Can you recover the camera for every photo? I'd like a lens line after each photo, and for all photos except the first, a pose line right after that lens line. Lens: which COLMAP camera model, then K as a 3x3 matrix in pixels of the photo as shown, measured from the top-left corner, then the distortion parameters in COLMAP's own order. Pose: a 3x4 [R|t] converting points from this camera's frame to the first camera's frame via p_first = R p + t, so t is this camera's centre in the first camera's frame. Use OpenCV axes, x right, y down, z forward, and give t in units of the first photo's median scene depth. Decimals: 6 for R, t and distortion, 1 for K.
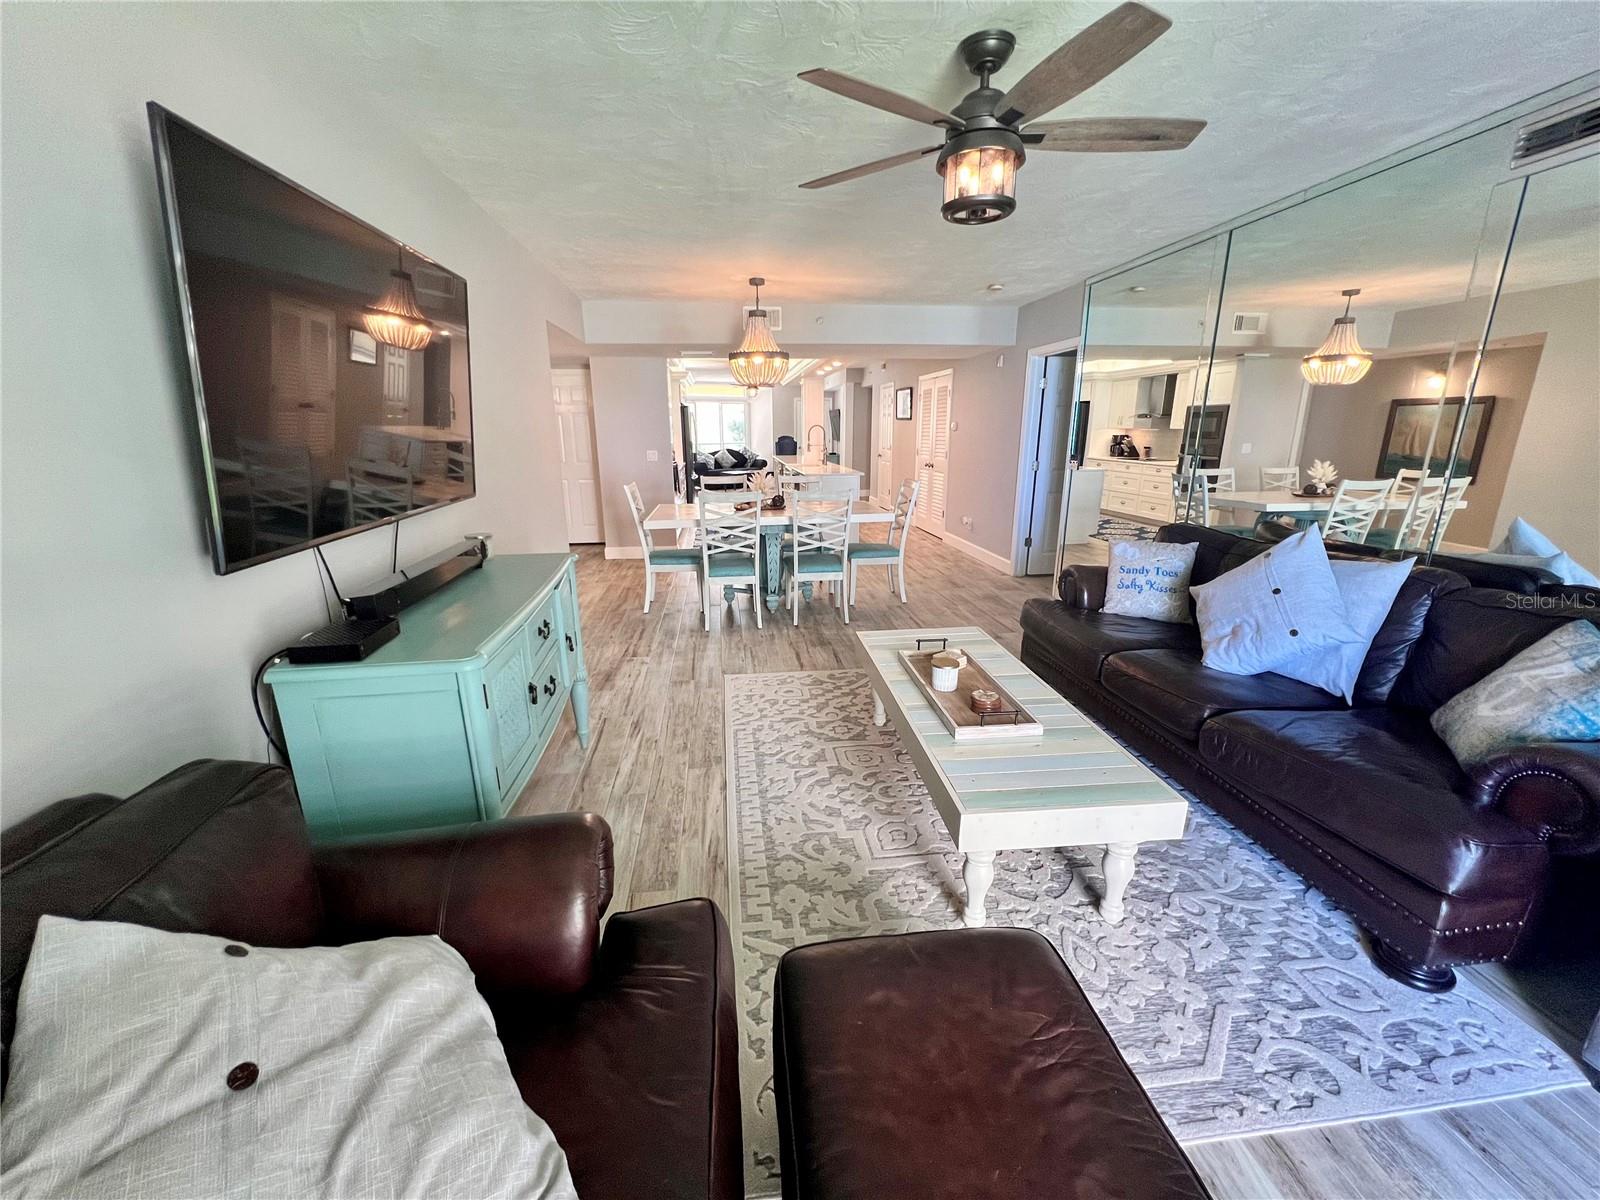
lens RADIAL K [[645.4, 0, 801.3], [0, 645.4, 602.0], [0, 0, 1]] dist [-0.002291, 0.000696]
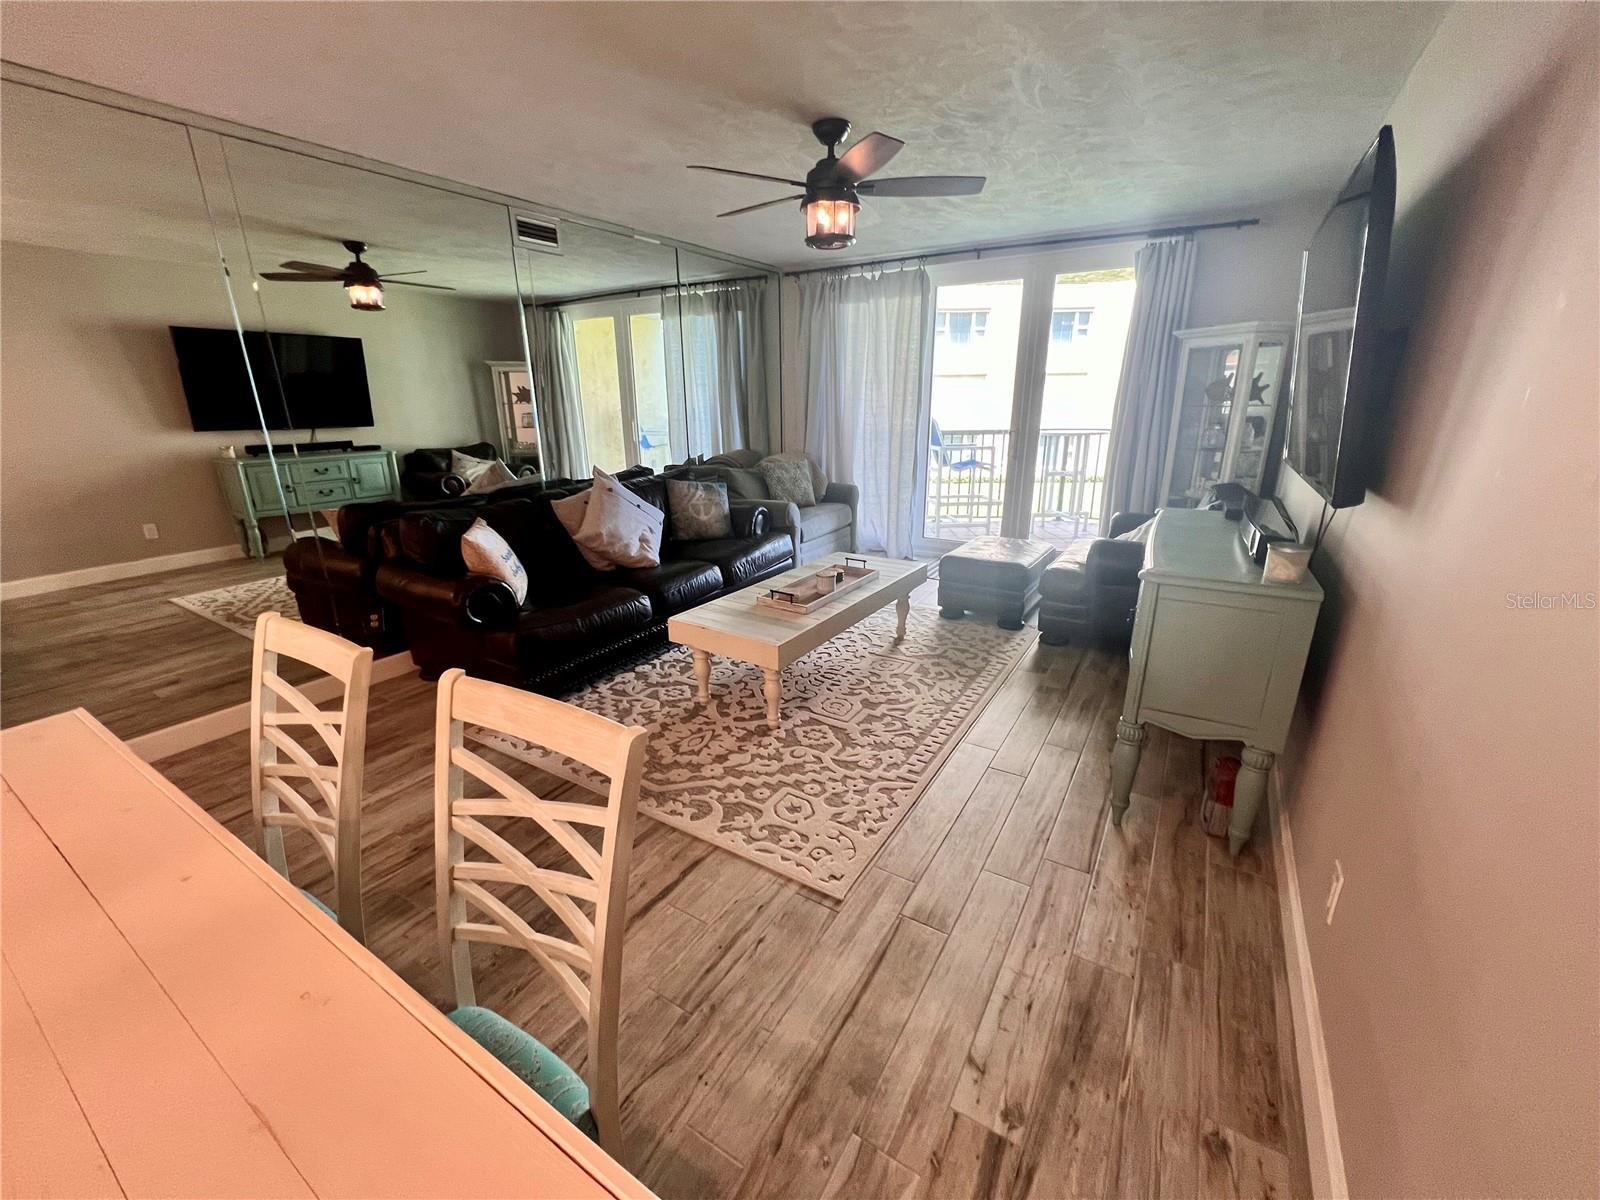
lens RADIAL K [[645.4, 0, 798.0], [0, 645.4, 600.9], [0, 0, 1]] dist [-0.002291, 0.000696]
pose [[-0.777768, -0.180685, 0.602021, -0.366809], [0.178118, 0.855172, 0.486779, -0.348380], [-0.602785, 0.485833, -0.632943, 1.273390]]
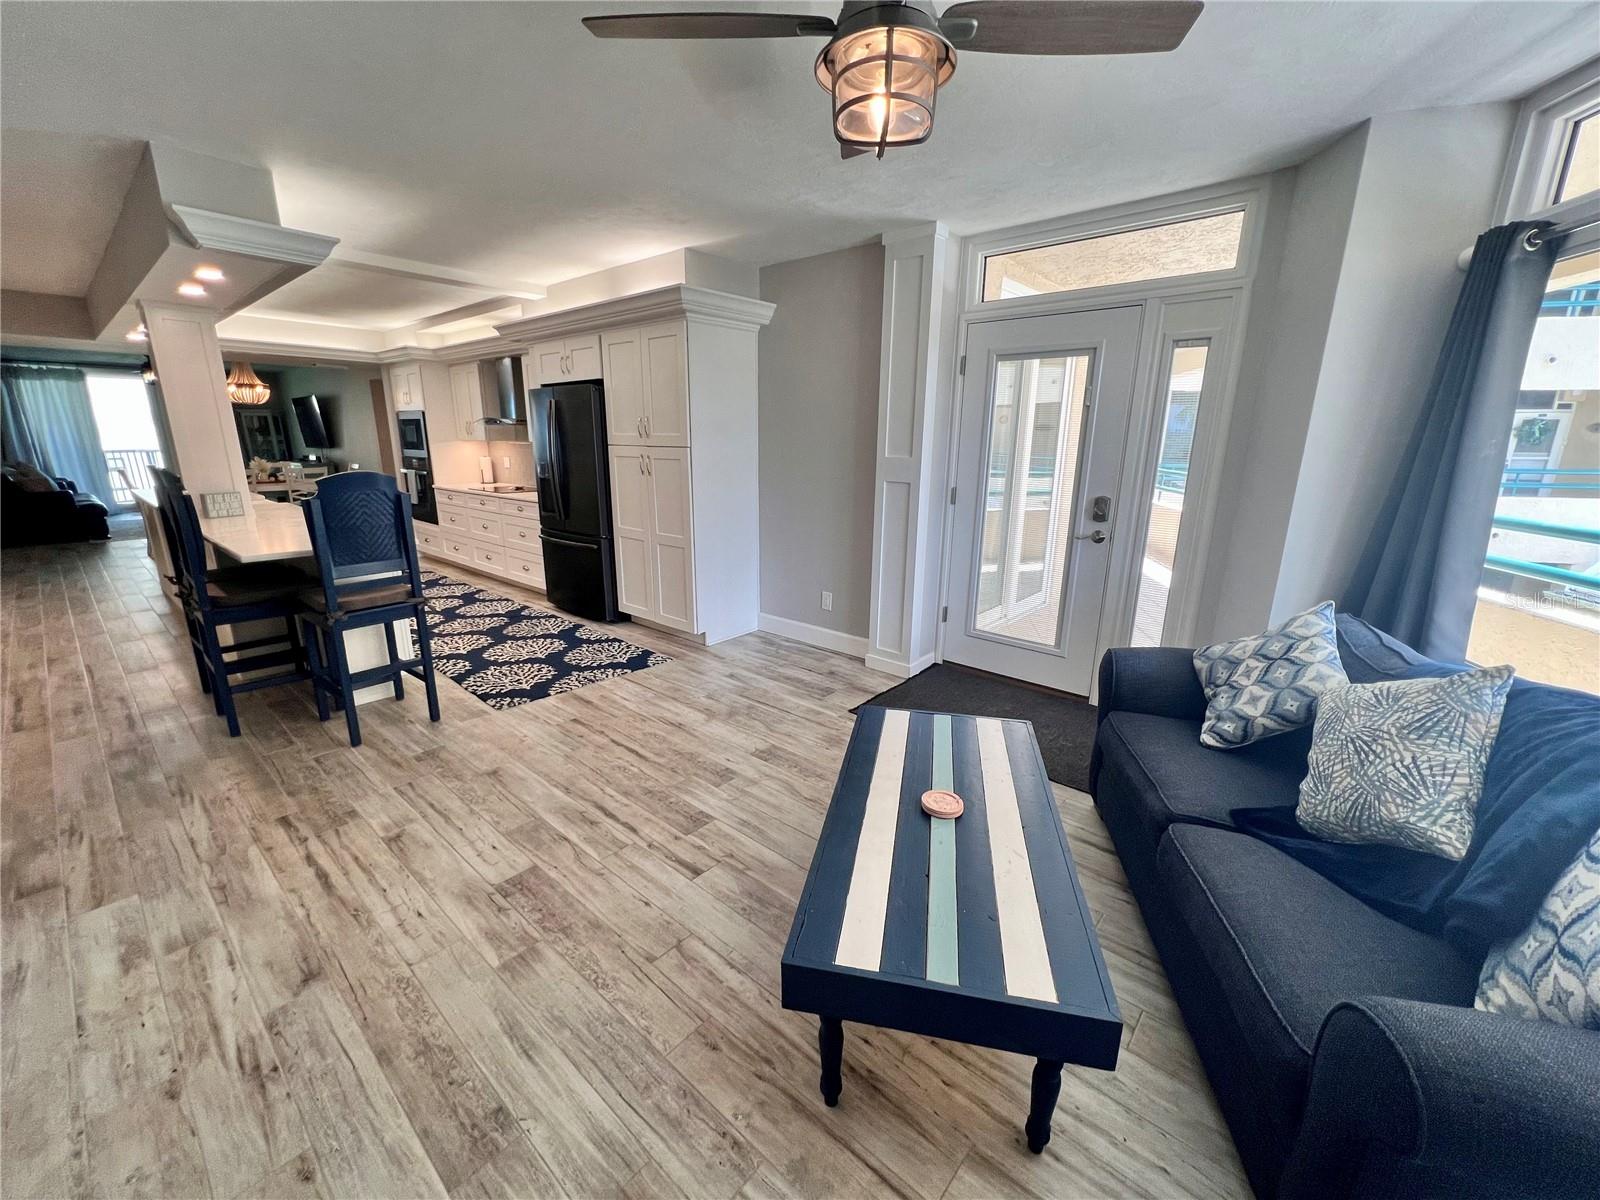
lens RADIAL K [[645.4, 0, 797.8], [0, 645.4, 601.2], [0, 0, 1]] dist [-0.002291, 0.000696]
pose [[-0.741966, 0.164396, -0.649970, 0.056731], [-0.181951, 0.883710, 0.431220, -1.150025], [0.645275, 0.438213, -0.625771, 4.226625]]
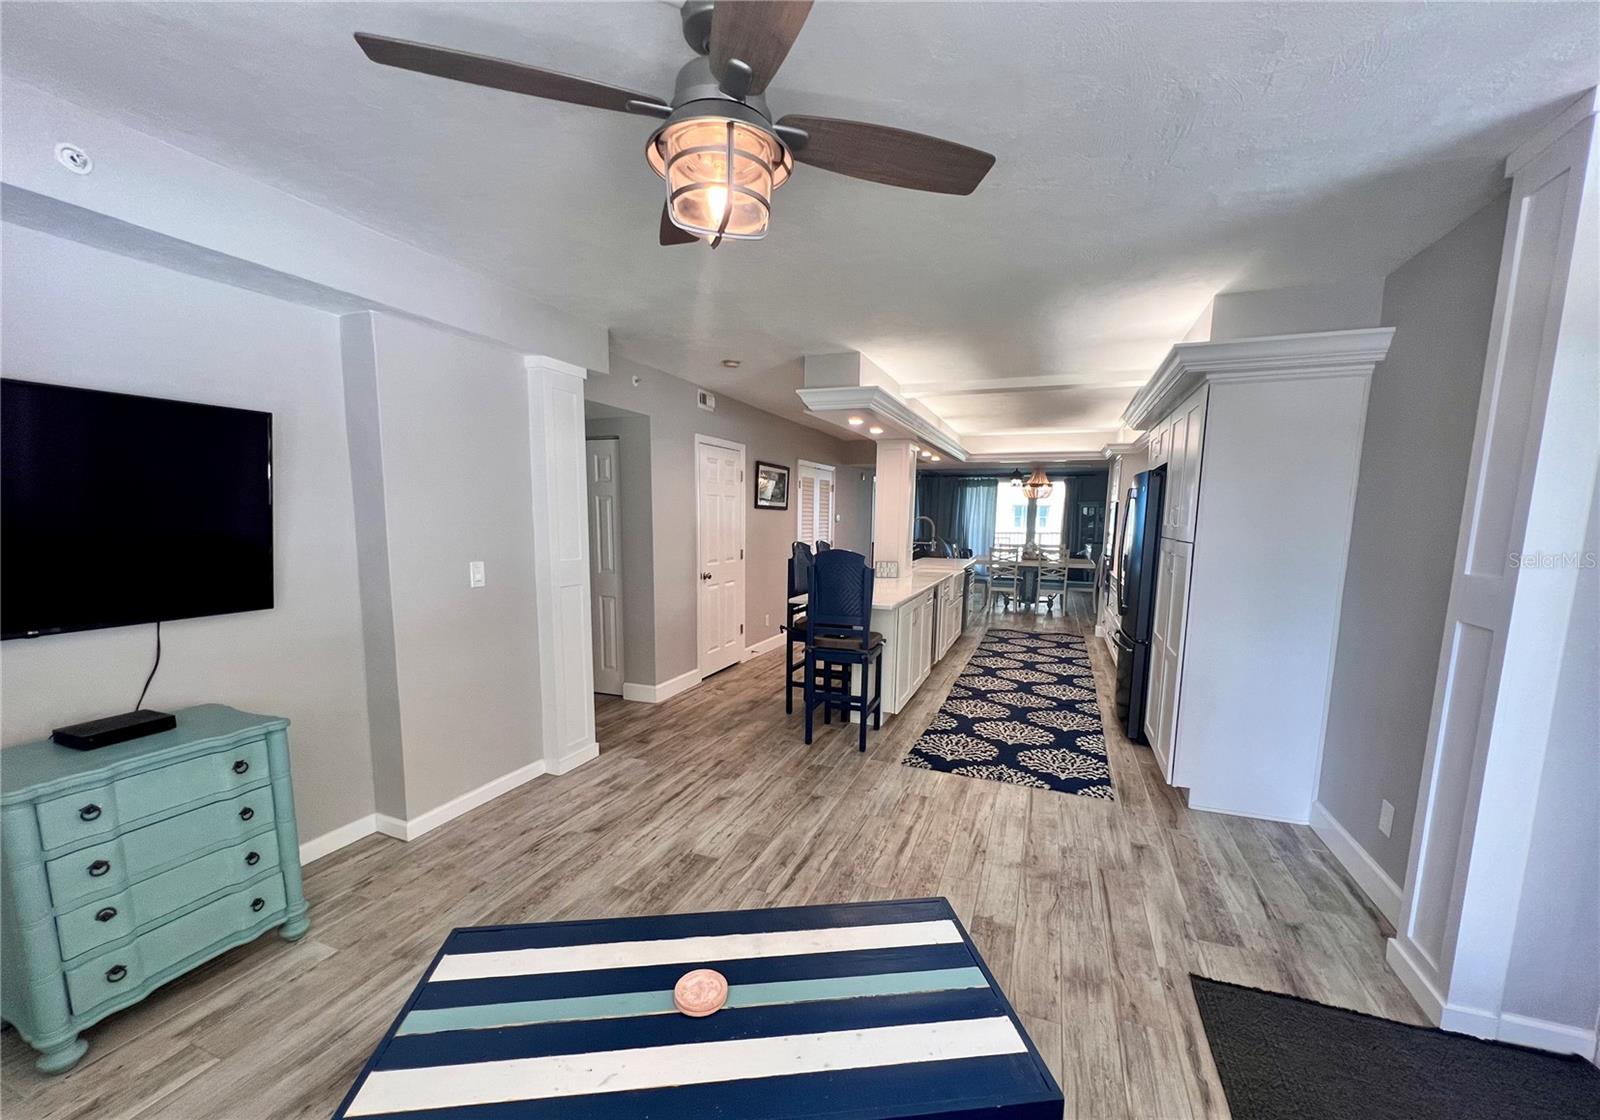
lens RADIAL K [[642.5, 0, 798.3], [0, 642.5, 601.7], [0, 0, 1]] dist [0.001412, -0.000181]
pose [[-0.878454, -0.069405, 0.472760, -0.530029], [0.119232, 0.926258, 0.357532, -1.166720], [-0.462712, 0.370444, -0.805400, 4.252978]]
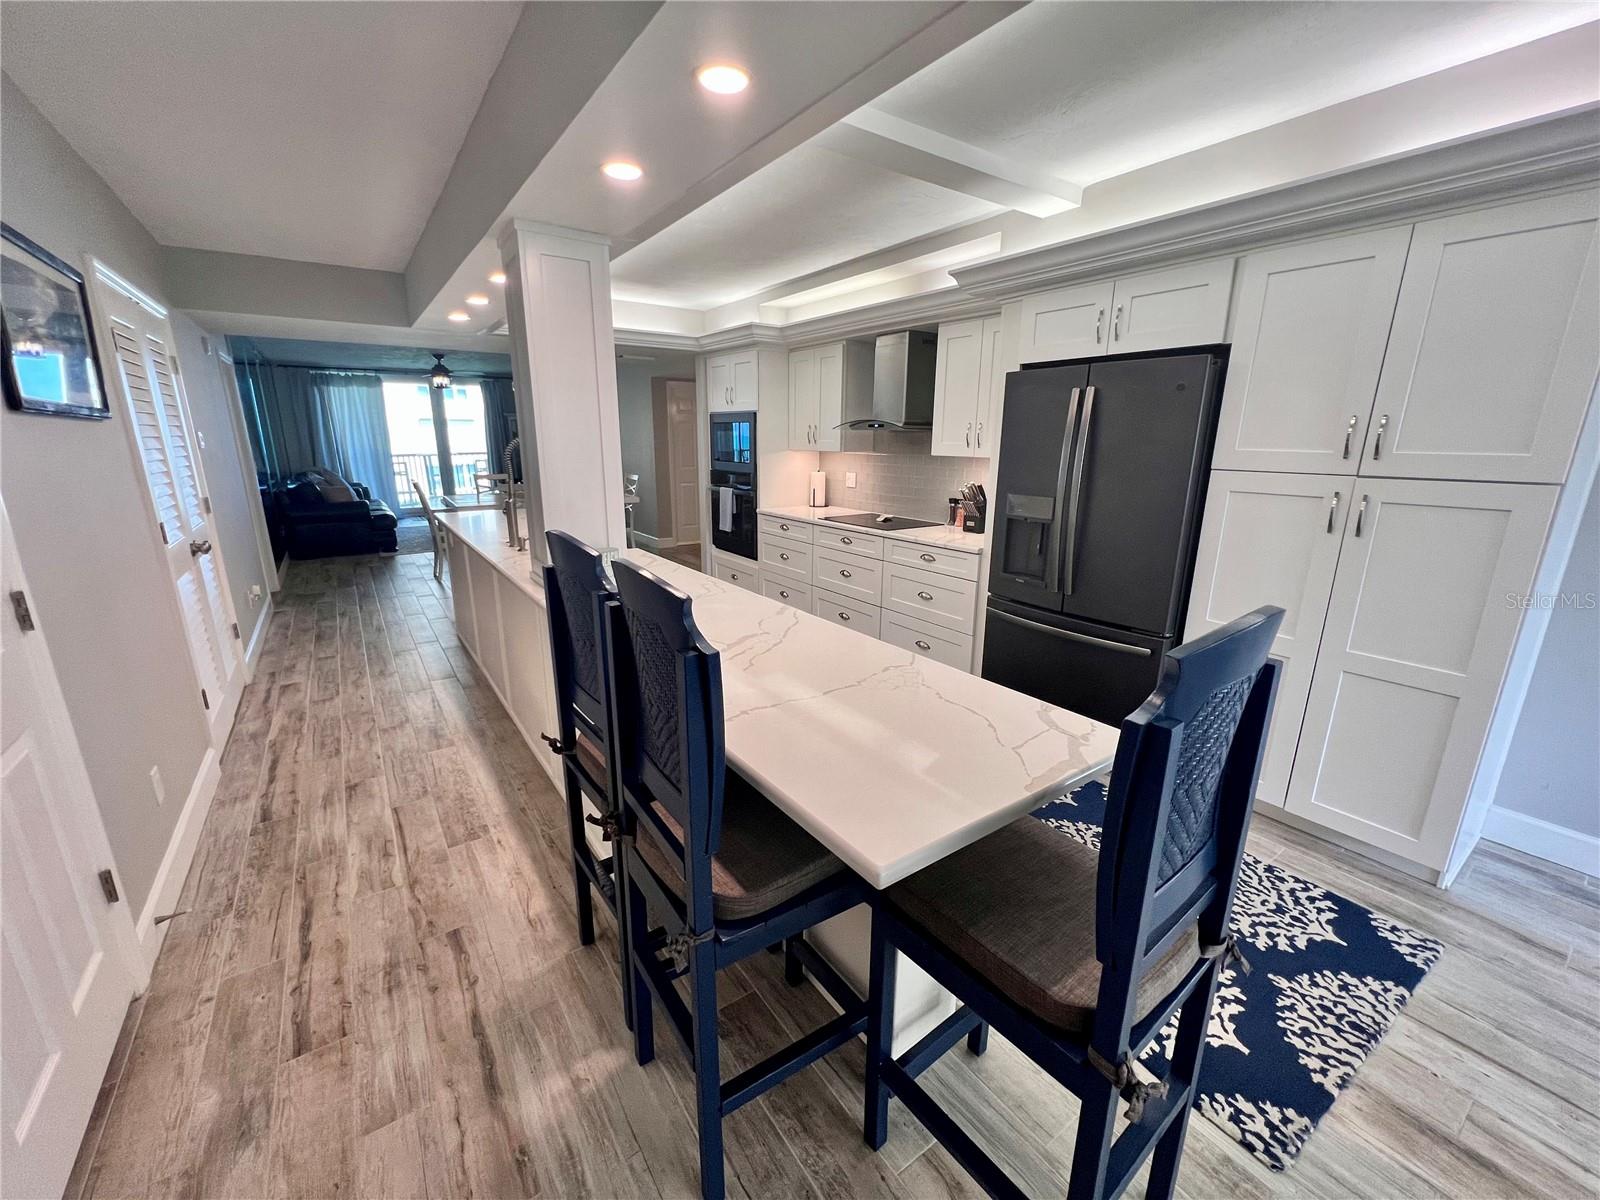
lens RADIAL K [[645.4, 0, 795.6], [0, 645.4, 599.4], [0, 0, 1]] dist [-0.002291, 0.000696]
pose [[-0.884069, 0.116722, -0.452547, 0.164146], [-0.123728, 0.875308, 0.467470, -0.948282], [0.450682, 0.469268, -0.759390, 3.434029]]
